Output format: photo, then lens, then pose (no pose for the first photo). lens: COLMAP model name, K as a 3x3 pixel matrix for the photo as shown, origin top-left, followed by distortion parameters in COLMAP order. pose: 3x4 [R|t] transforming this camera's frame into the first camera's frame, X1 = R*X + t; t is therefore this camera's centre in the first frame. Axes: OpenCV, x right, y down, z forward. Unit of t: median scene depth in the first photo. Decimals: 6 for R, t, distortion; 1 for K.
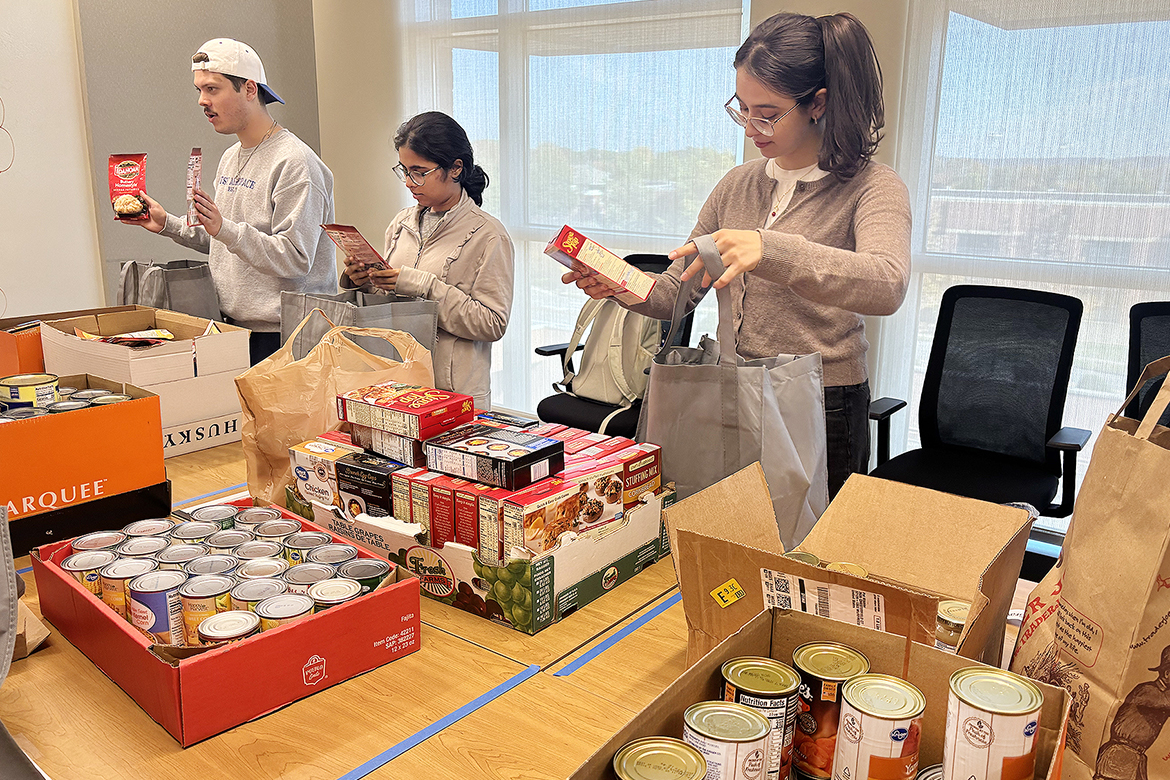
lens RADIAL K [[882.8, 0, 585.2], [0, 882.8, 387.2], [0, 0, 1]] dist [0.005142, 0.001016]
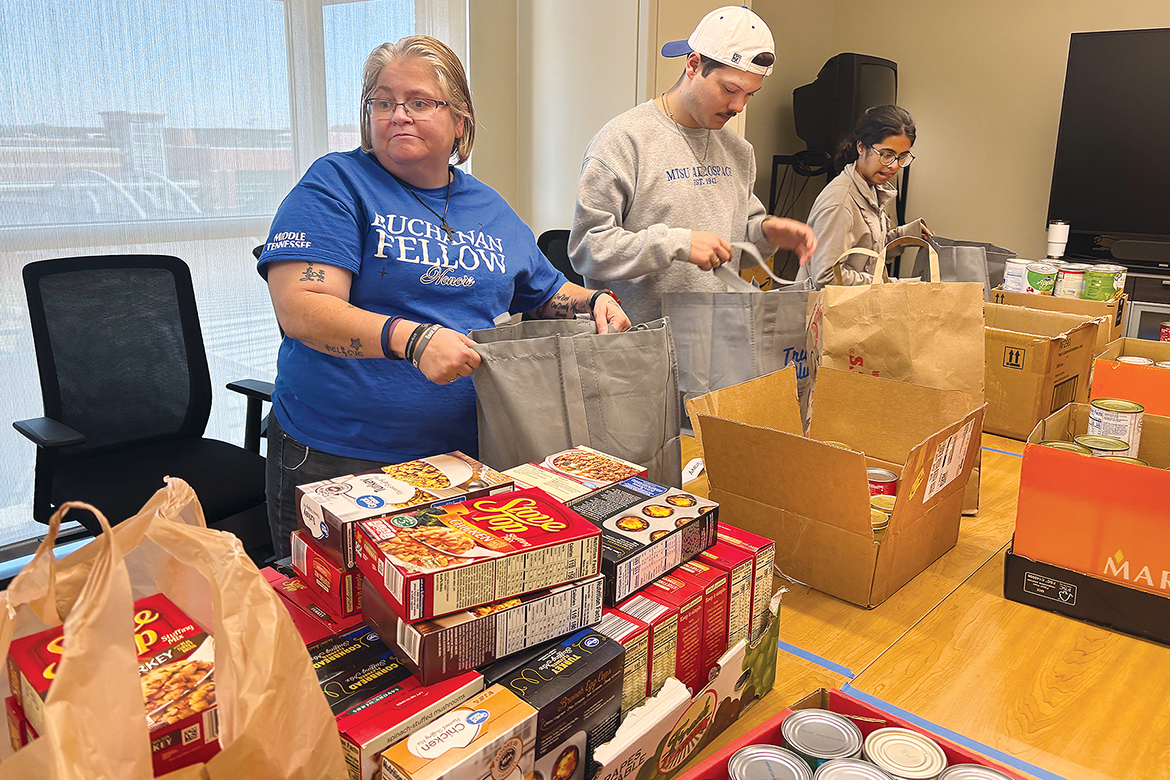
lens RADIAL K [[882.8, 0, 585.1], [0, 882.8, 387.7], [0, 0, 1]] dist [0.005142, 0.001016]
pose [[0.077228, -0.266943, 0.960613, -0.721193], [0.217710, 0.944755, 0.245033, -0.201665], [-0.972953, 0.190211, 0.131078, 0.905165]]
